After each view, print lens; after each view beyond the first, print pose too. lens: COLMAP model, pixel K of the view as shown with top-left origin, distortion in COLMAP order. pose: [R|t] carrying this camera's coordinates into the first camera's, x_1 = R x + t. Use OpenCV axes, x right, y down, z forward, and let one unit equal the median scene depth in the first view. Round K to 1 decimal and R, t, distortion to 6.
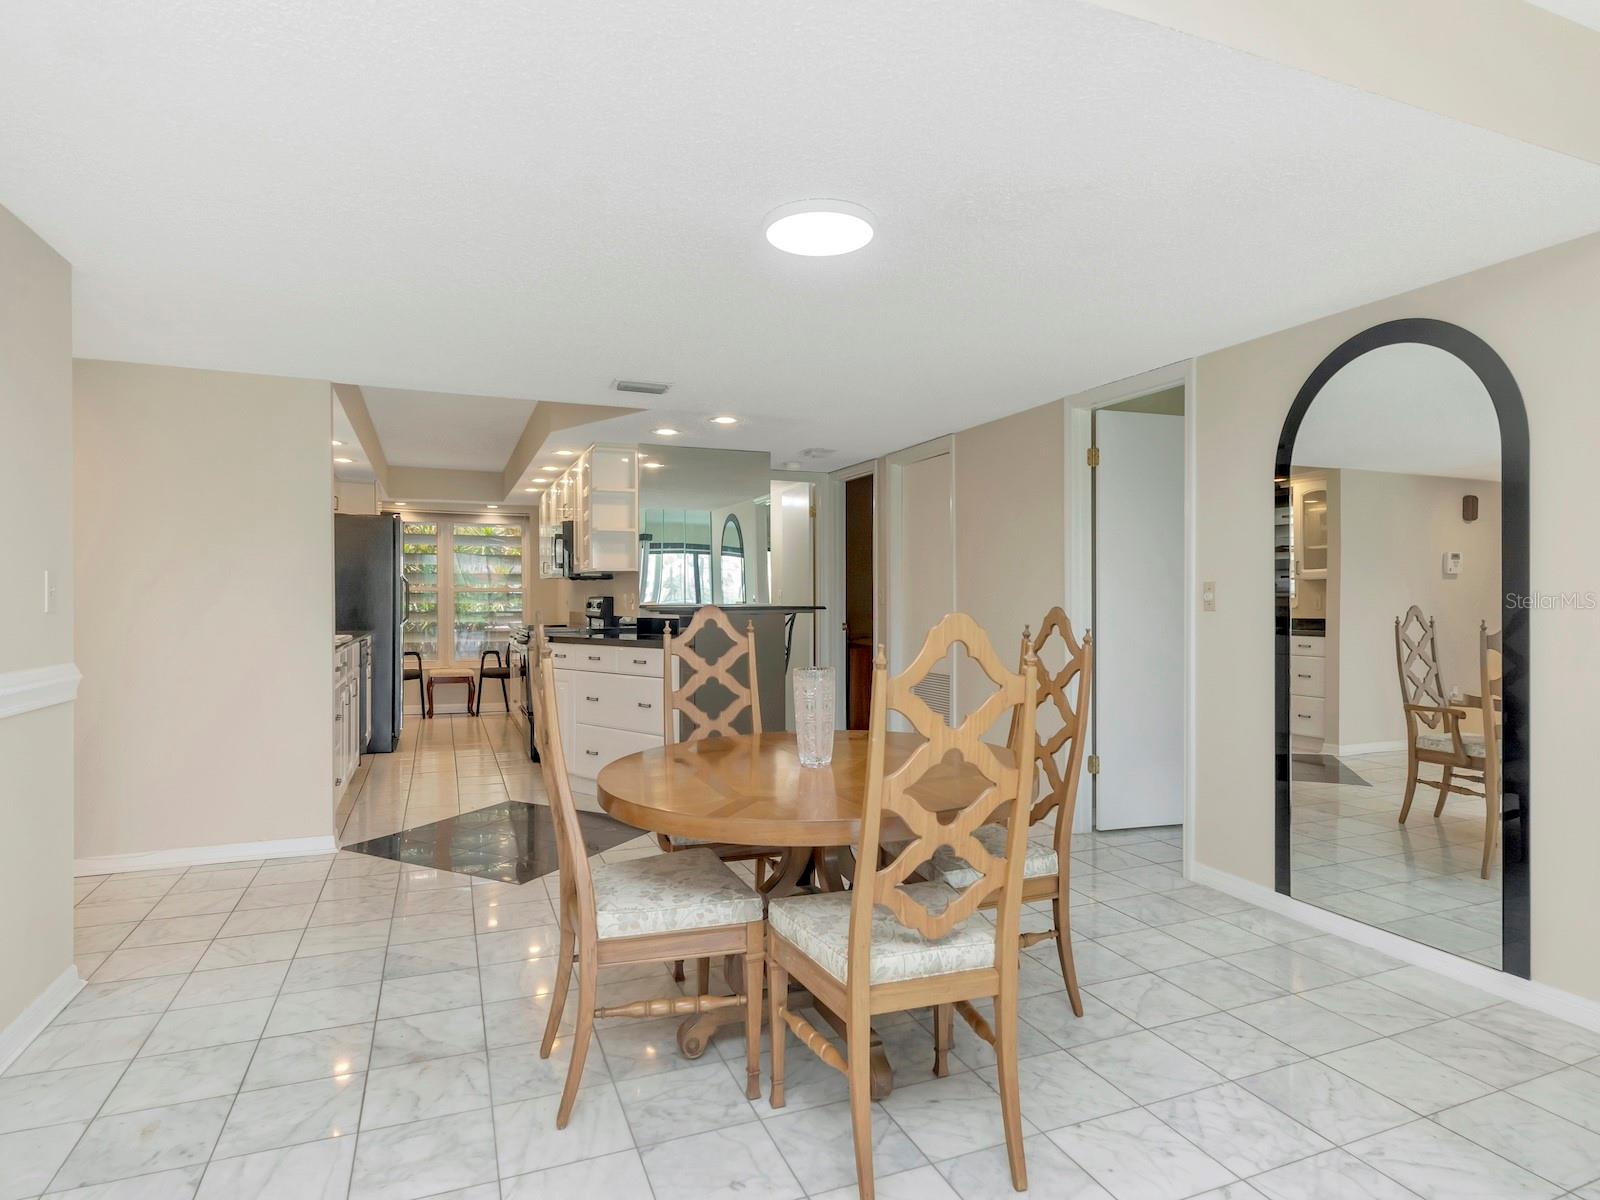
lens RADIAL K [[884.6, 0, 803.4], [0, 884.6, 625.1], [0, 0, 1]] dist [-0.017416, -0.000440]
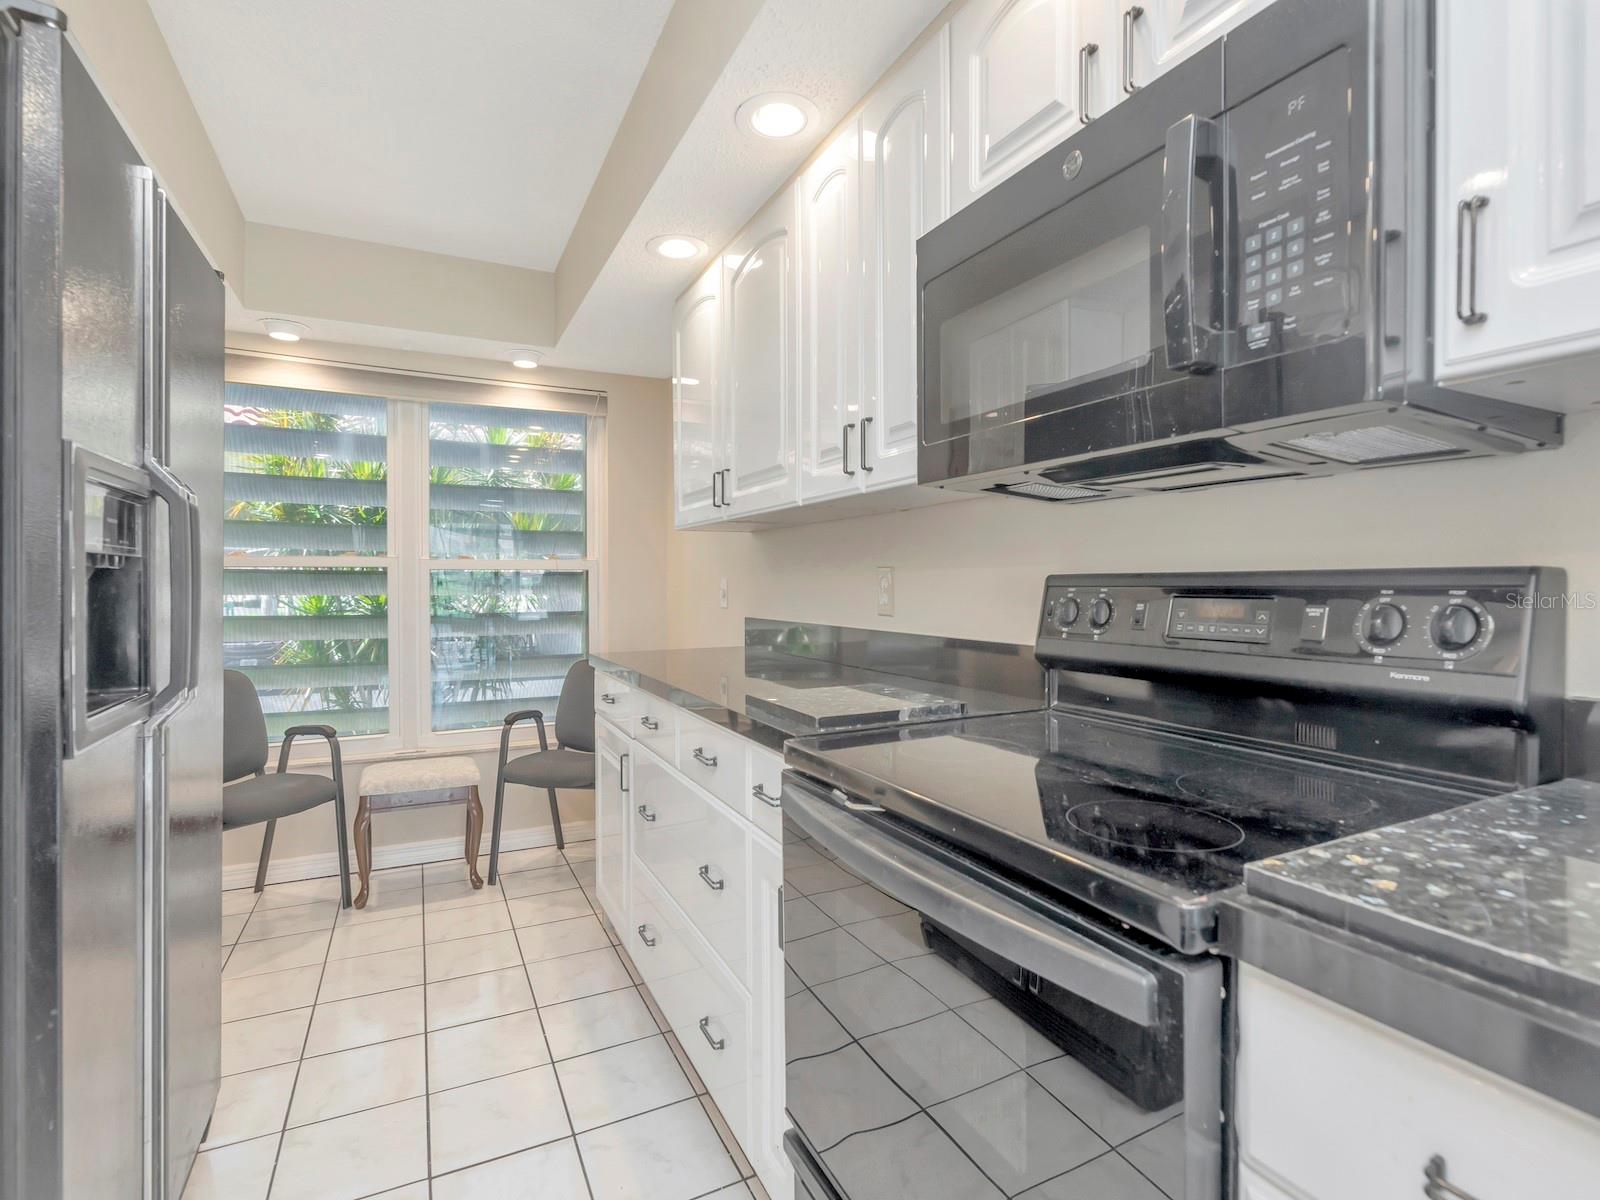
lens RADIAL K [[766.3, 0, 794.8], [0, 766.3, 593.8], [0, 0, 1]] dist [-0.000806, -0.000227]
pose [[0.997470, -0.002334, 0.071052, -0.264439], [0.003853, 0.999767, -0.021259, -0.018697], [-0.070986, 0.021479, 0.997246, 0.662350]]
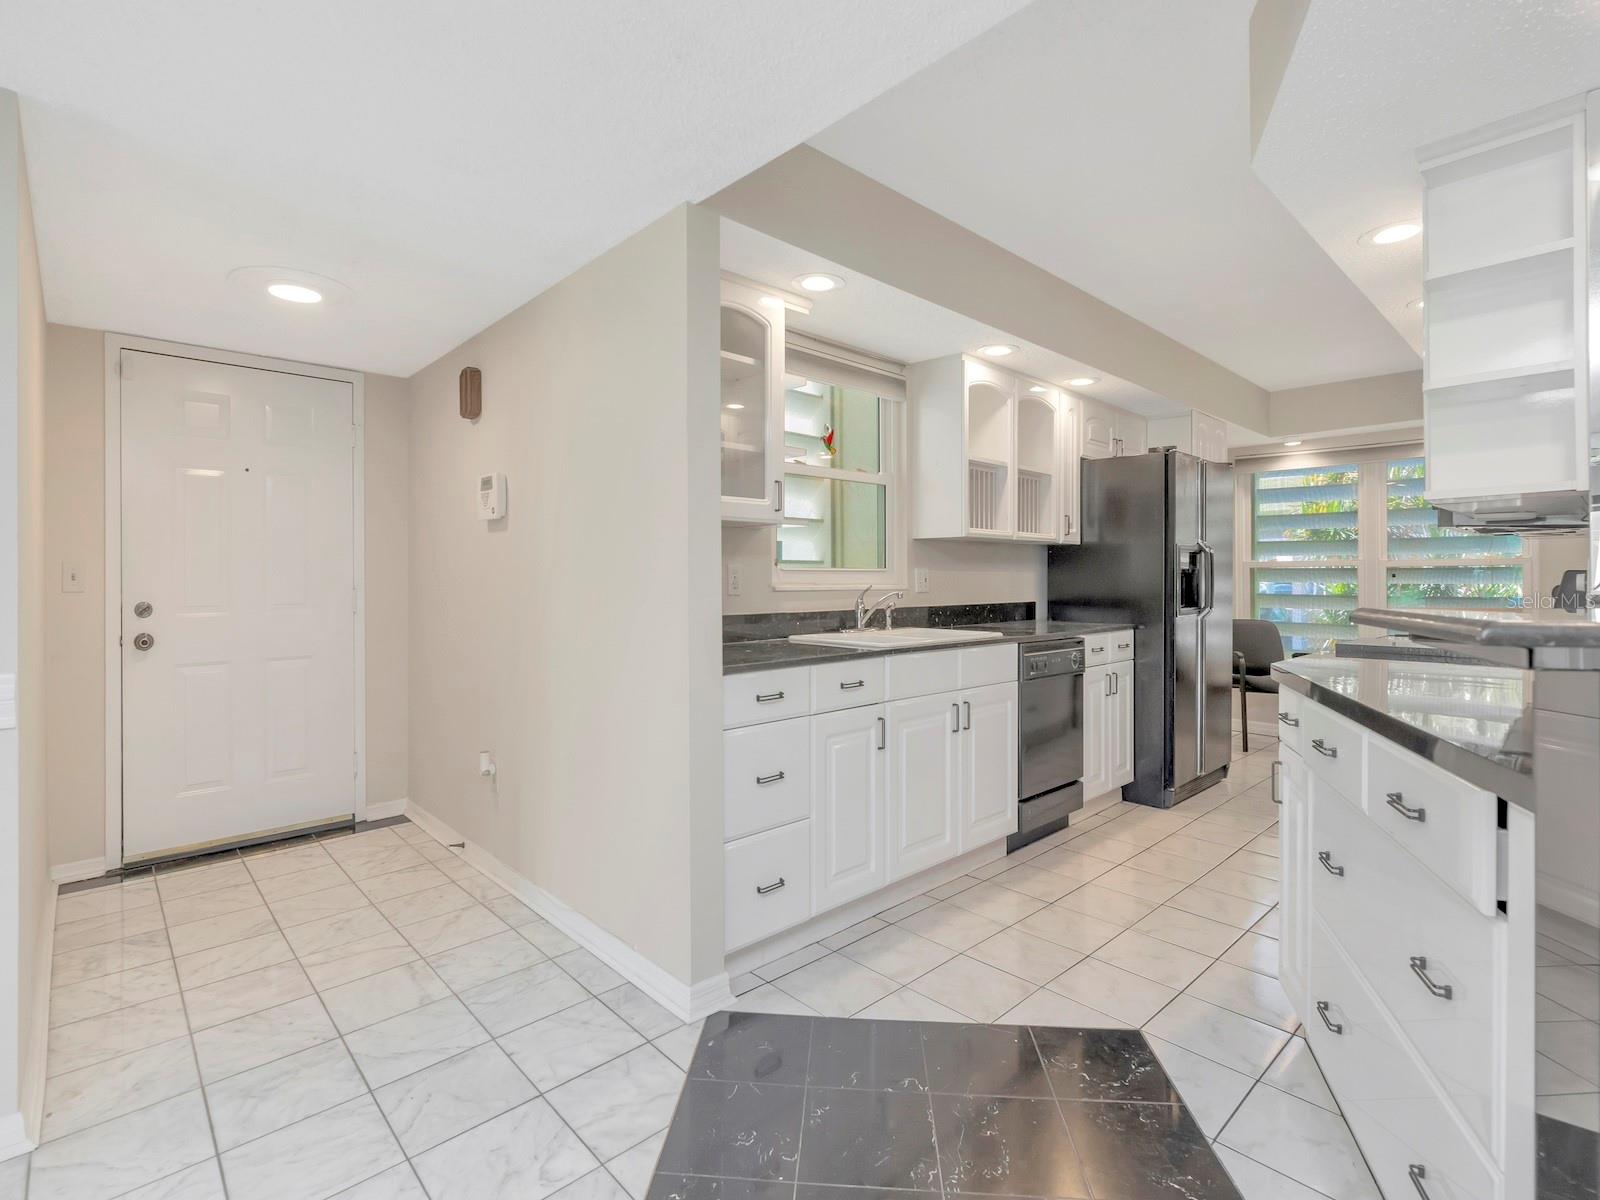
lens RADIAL K [[766.9, 0, 796.6], [0, 766.9, 579.1], [0, 0, 1]] dist [0.000414, 0.000231]
pose [[0.351572, -0.001169, -0.936160, -0.018425], [-0.025556, 0.999615, -0.010845, -0.011820], [0.935812, 0.027737, 0.351407, 0.413081]]
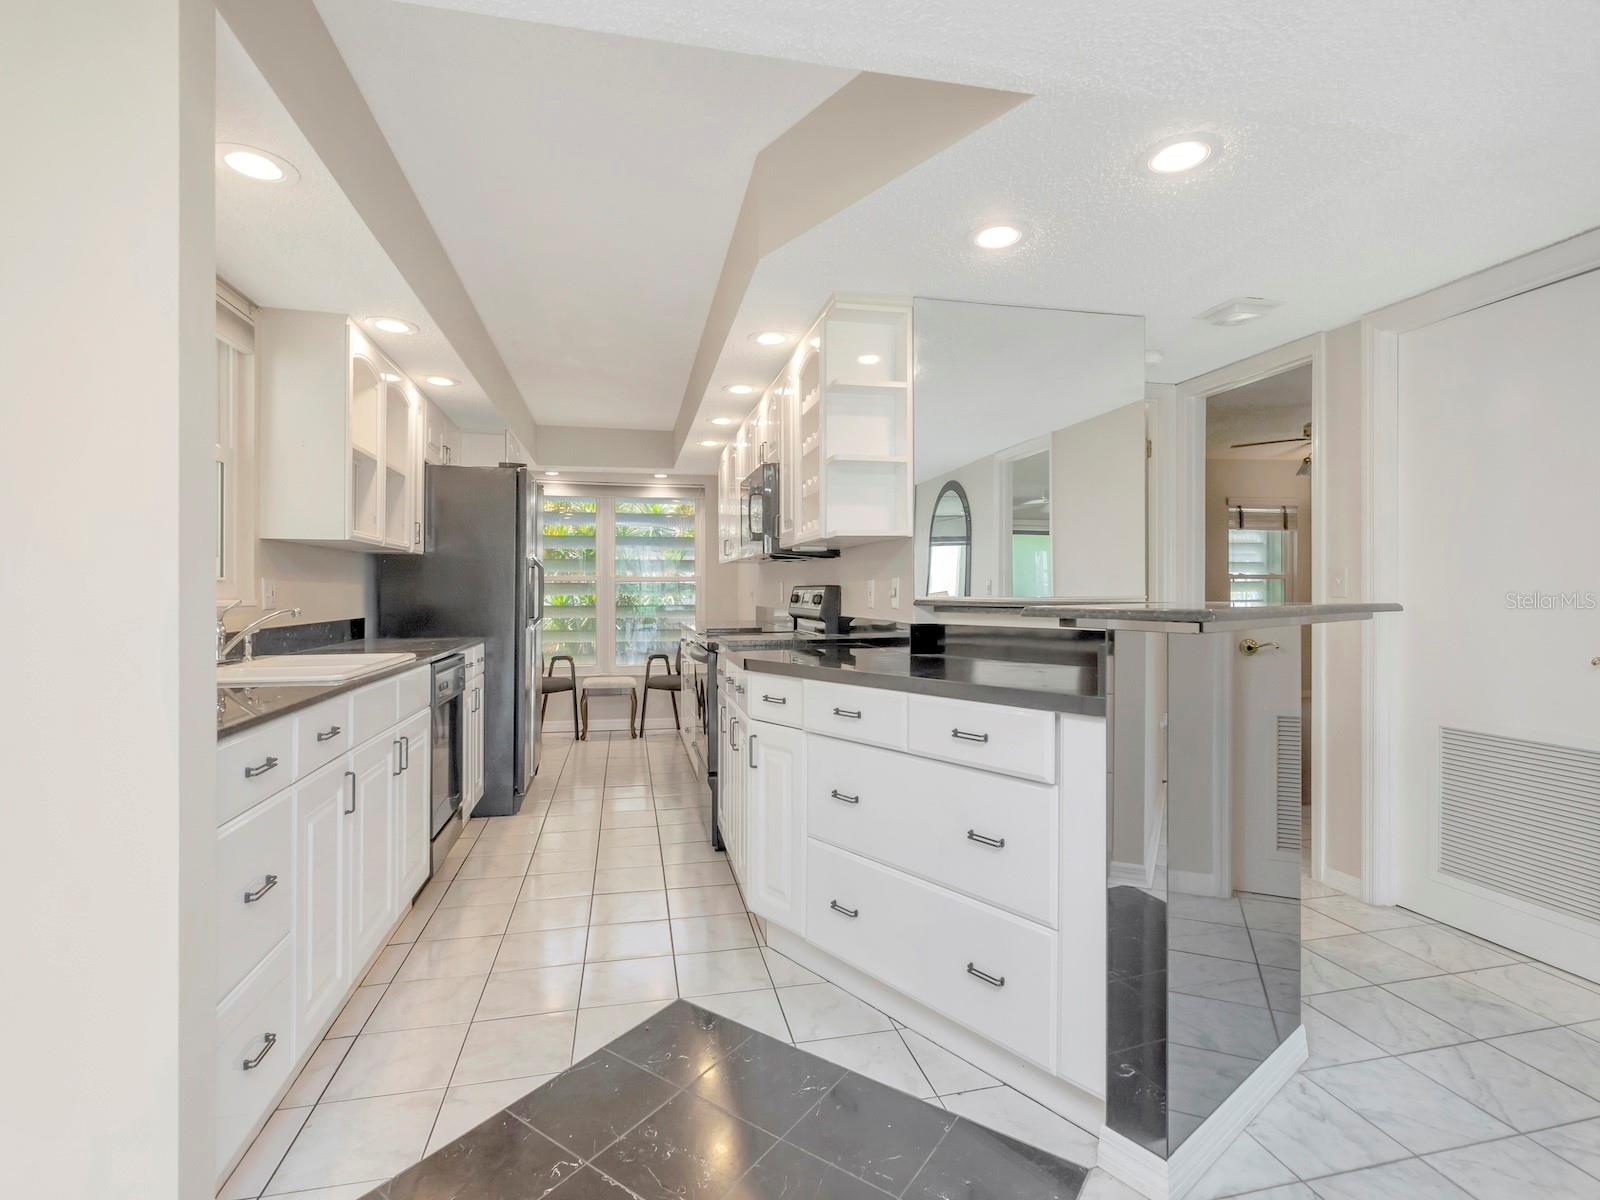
lens RADIAL K [[766.3, 0, 794.8], [0, 766.3, 593.8], [0, 0, 1]] dist [-0.000806, -0.000227]
pose [[0.984904, -0.003109, -0.173075, -0.115449], [-0.001247, 0.999685, -0.025052, -0.009549], [0.173098, 0.024890, 0.984590, 0.347760]]
